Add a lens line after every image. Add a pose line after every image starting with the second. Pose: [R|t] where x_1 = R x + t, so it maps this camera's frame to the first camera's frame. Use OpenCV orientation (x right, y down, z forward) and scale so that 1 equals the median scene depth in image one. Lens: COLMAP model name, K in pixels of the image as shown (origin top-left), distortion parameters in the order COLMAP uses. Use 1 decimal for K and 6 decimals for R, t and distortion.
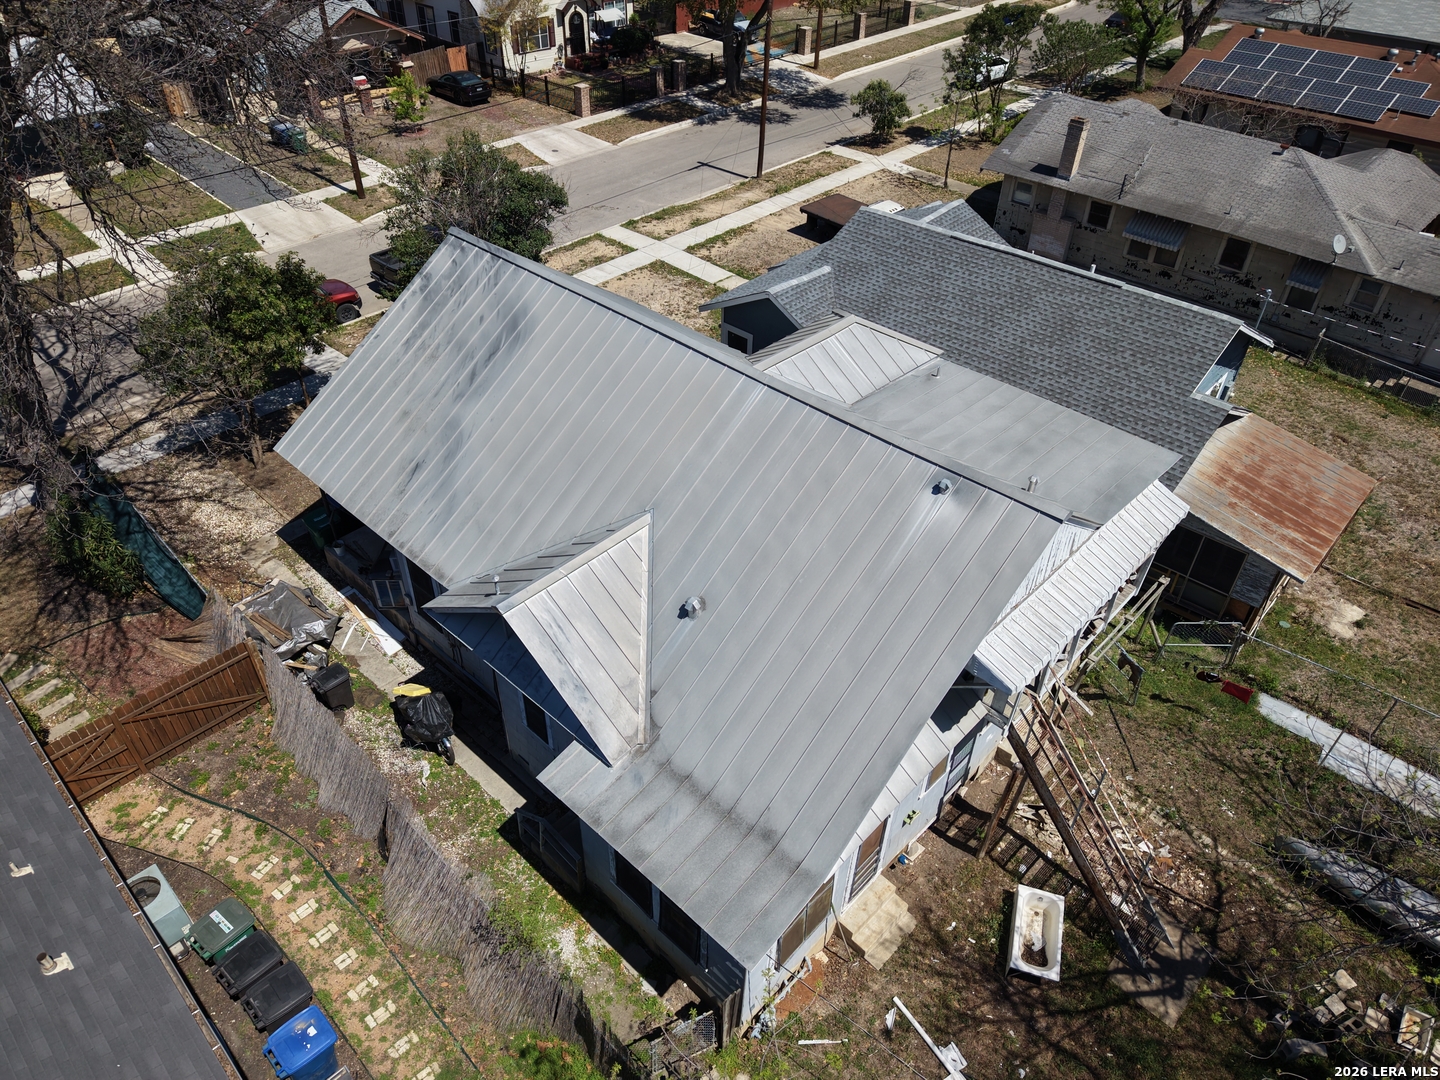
lens RADIAL K [[962.3, 0, 714.9], [0, 962.3, 541.0], [0, 0, 1]] dist [0.010033, 0.002349]
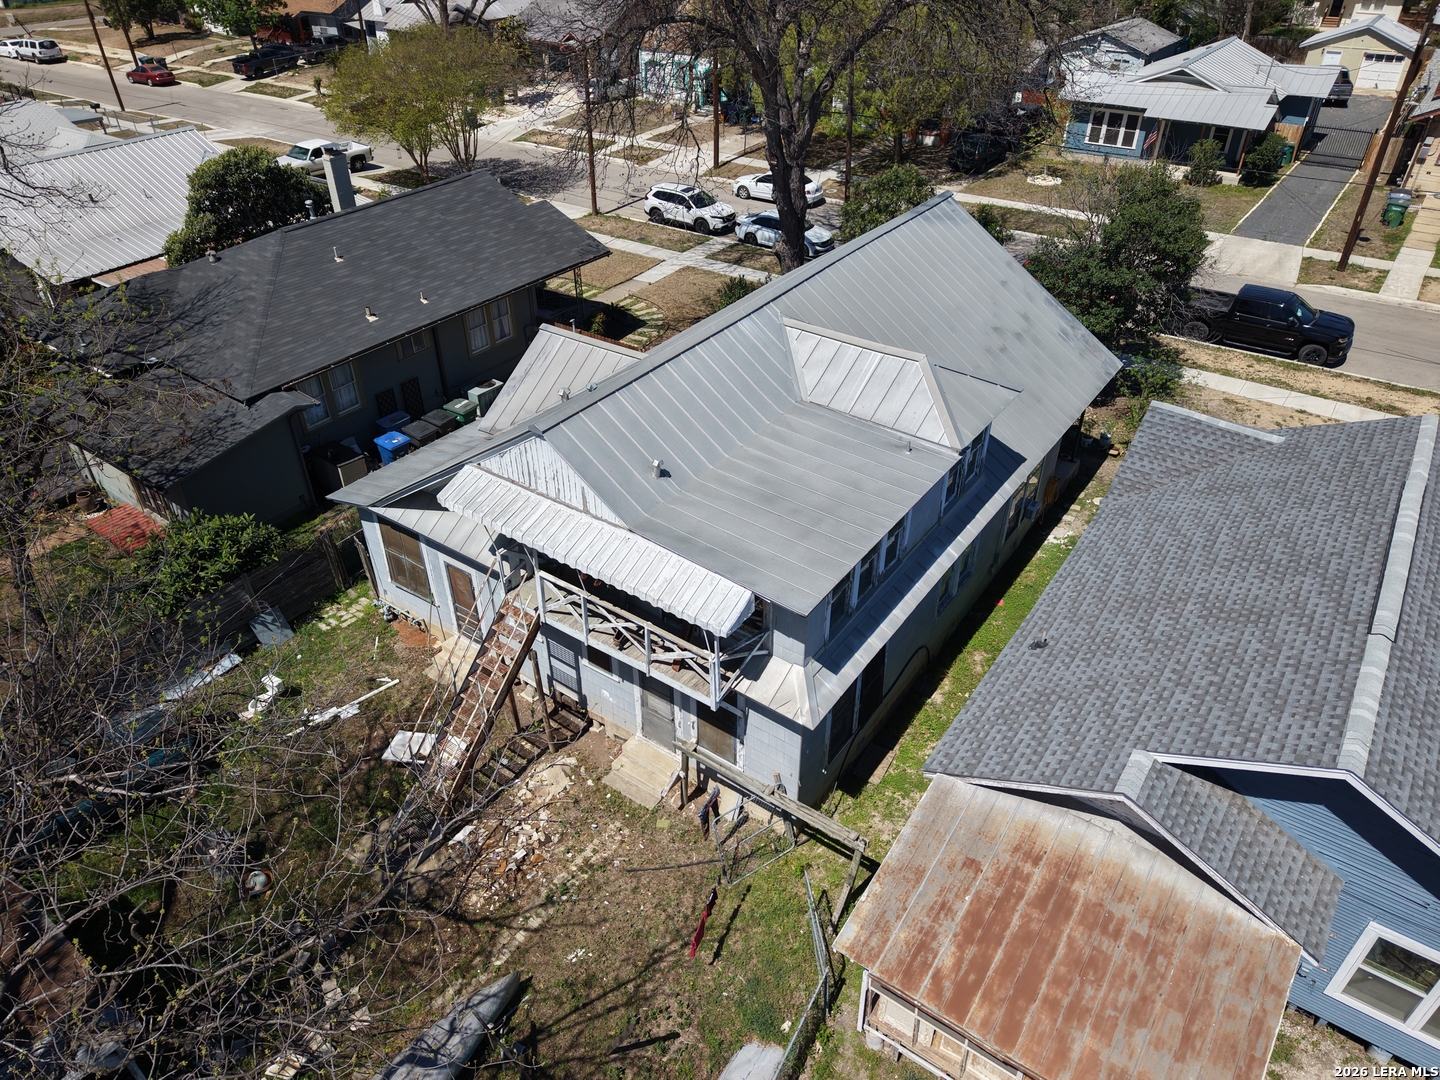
lens RADIAL K [[962.3, 0, 713.4], [0, 962.3, 538.4], [0, 0, 1]] dist [0.010033, 0.002349]
pose [[0.138280, 0.563127, -0.814718, 1.056098], [-0.616247, 0.692902, 0.374335, -0.368211], [0.775318, 0.450305, 0.442840, 0.576140]]
